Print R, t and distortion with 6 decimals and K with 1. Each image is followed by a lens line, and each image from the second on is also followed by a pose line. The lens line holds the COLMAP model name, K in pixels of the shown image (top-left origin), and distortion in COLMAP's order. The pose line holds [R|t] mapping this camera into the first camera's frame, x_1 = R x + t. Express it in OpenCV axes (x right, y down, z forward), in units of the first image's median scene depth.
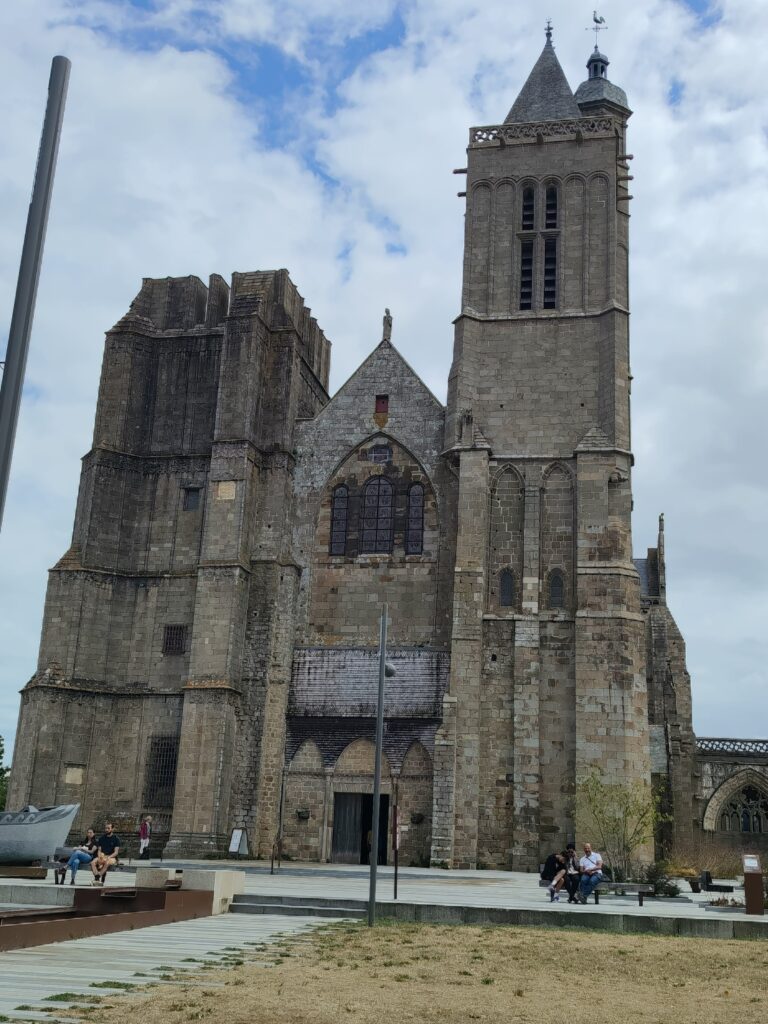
lens RADIAL K [[1128.6, 0, 384.8], [0, 1128.6, 510.6], [0, 0, 1]] dist [0.029549, 0.000000]
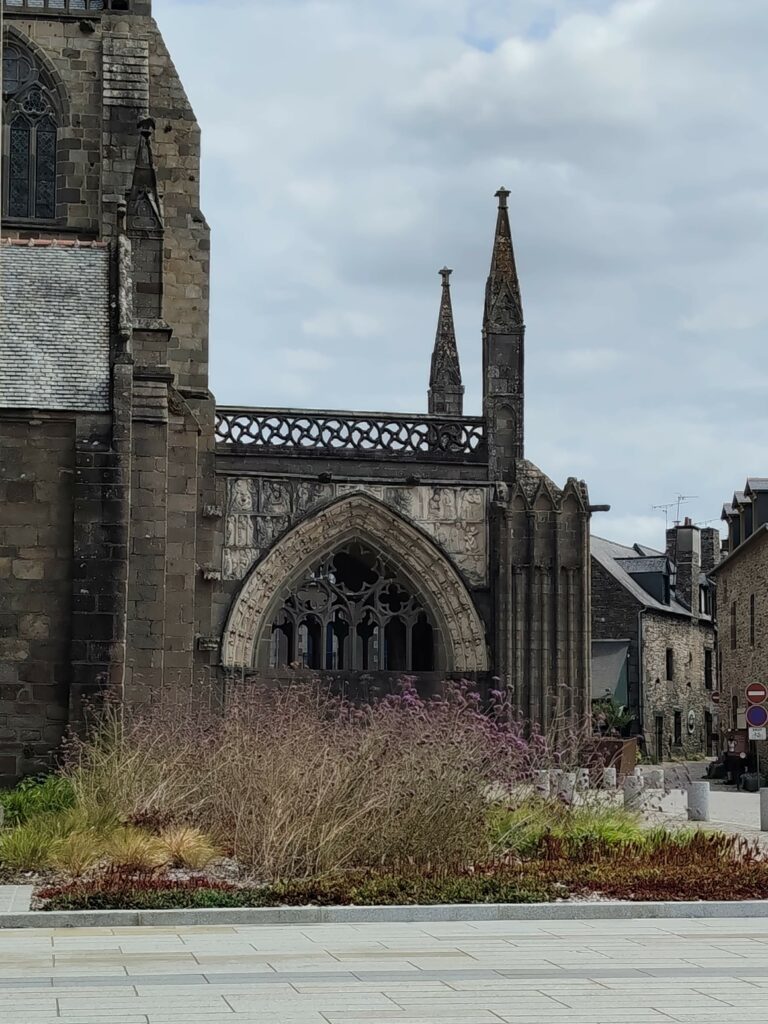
lens RADIAL K [[2141.7, 0, 384.7], [0, 2141.7, 511.9], [0, 0, 1]] dist [0.115198, 0.000000]
pose [[0.939869, 0.004836, 0.341502, 0.103382], [-0.069387, 0.981751, 0.177061, 0.115136], [-0.334413, -0.190110, 0.923053, 0.385567]]
